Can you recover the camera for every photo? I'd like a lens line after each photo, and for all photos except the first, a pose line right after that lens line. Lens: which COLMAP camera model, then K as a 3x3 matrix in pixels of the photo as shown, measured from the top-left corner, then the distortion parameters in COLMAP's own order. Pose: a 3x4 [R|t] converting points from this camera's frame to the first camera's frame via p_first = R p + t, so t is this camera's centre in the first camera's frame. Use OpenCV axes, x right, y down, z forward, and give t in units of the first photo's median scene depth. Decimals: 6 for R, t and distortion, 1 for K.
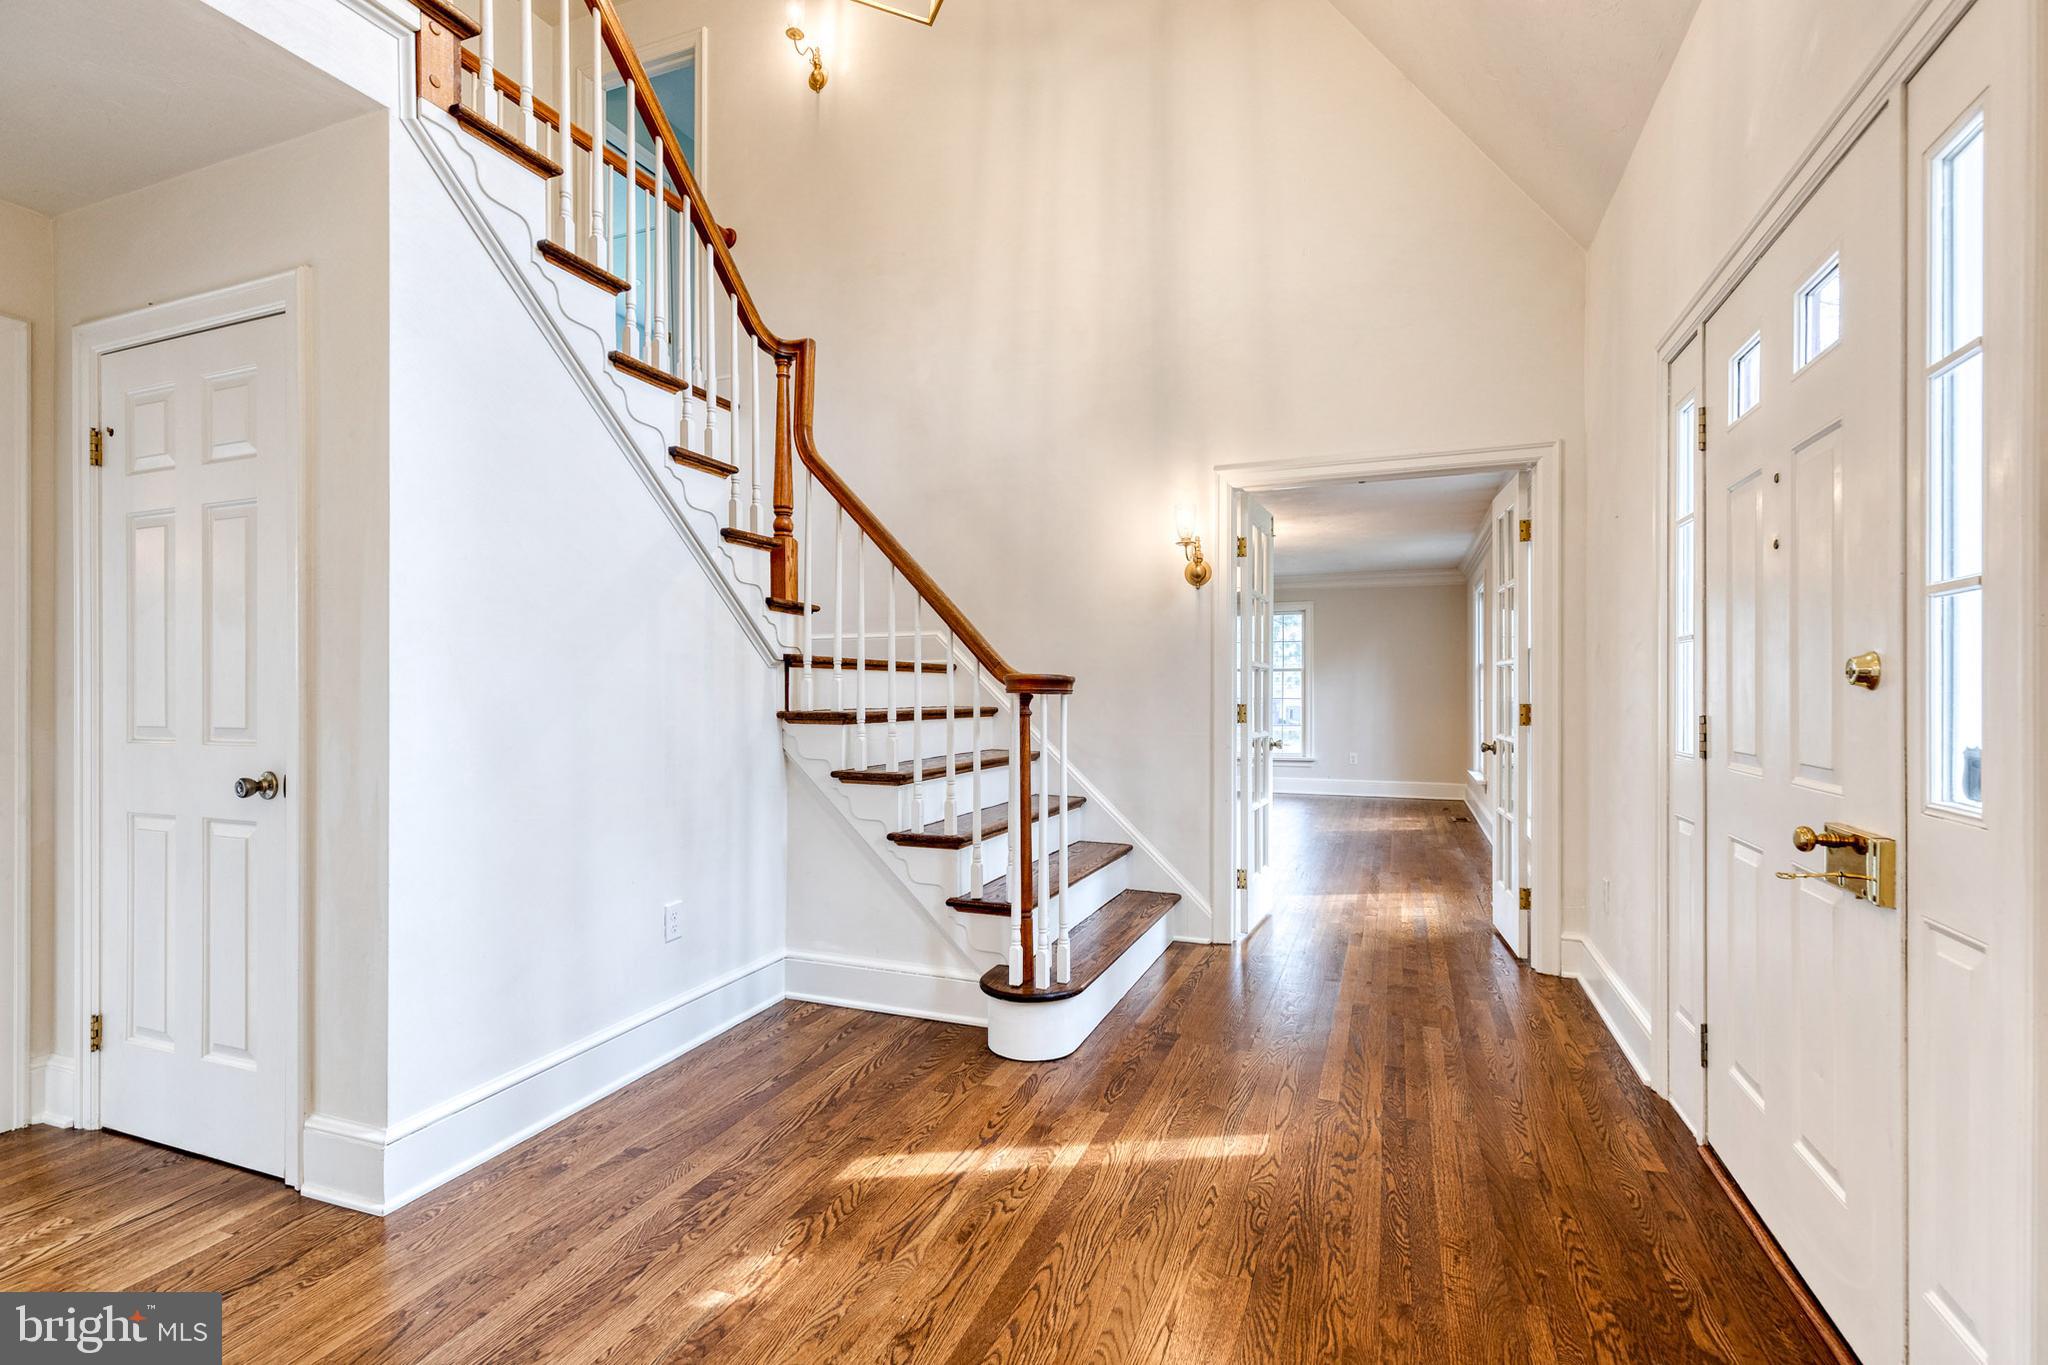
lens RADIAL K [[920.2, 0, 1025.9], [0, 920.2, 692.6], [0, 0, 1]] dist [0.010440, -0.000158]
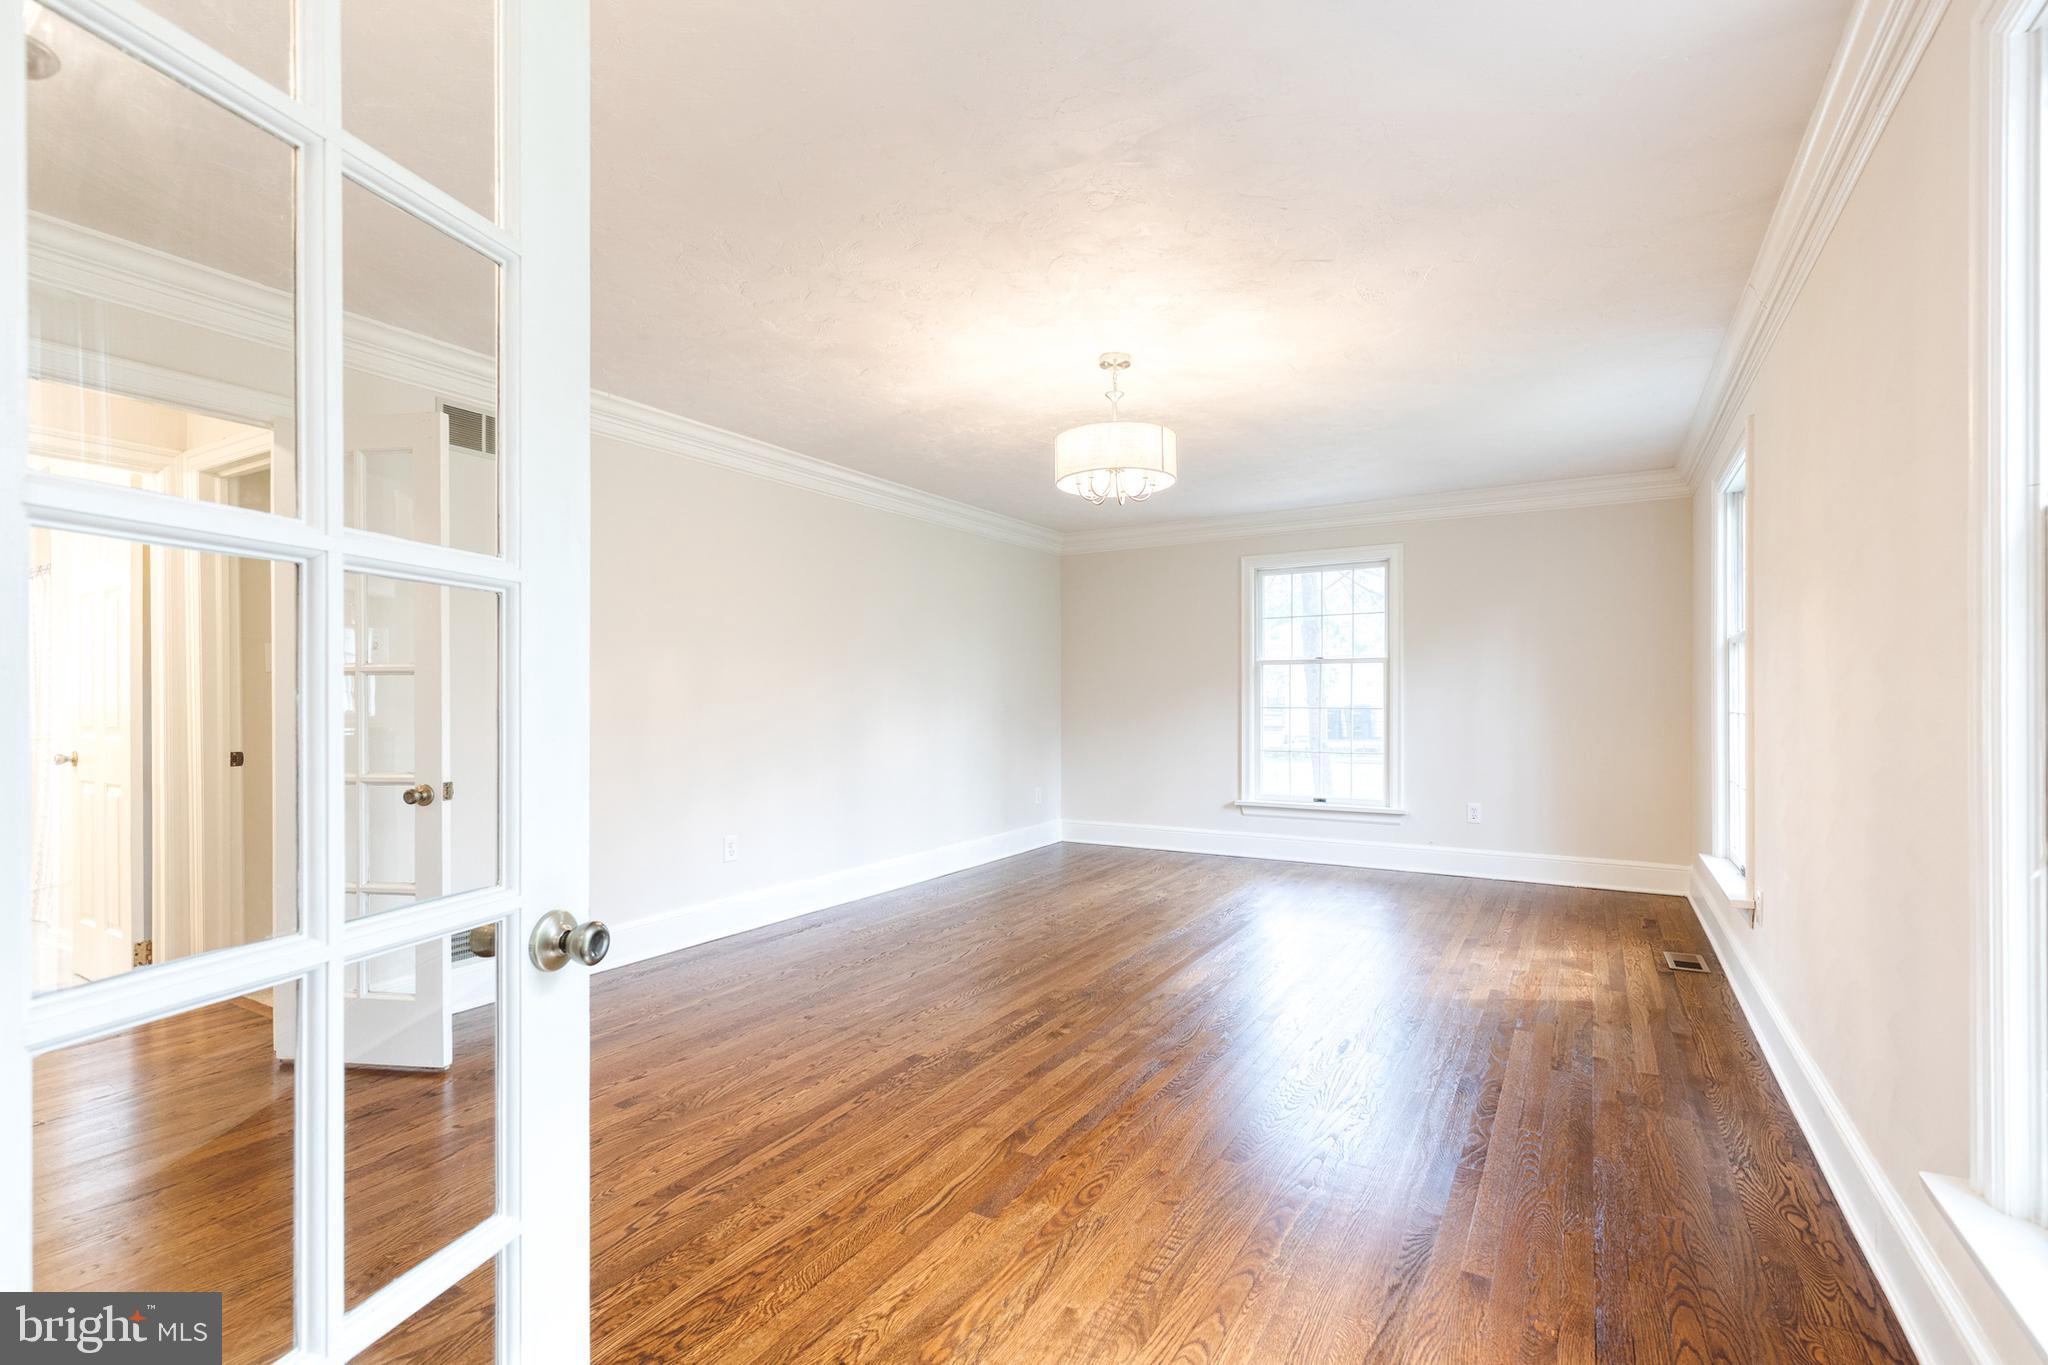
lens RADIAL K [[920.2, 0, 1034.6], [0, 920.2, 714.7], [0, 0, 1]] dist [0.010440, -0.000158]
pose [[0.987486, -0.004322, -0.157648, 0.186295], [0.006303, 0.999907, 0.012067, 0.001634], [0.157581, -0.012910, 0.987422, 0.412433]]
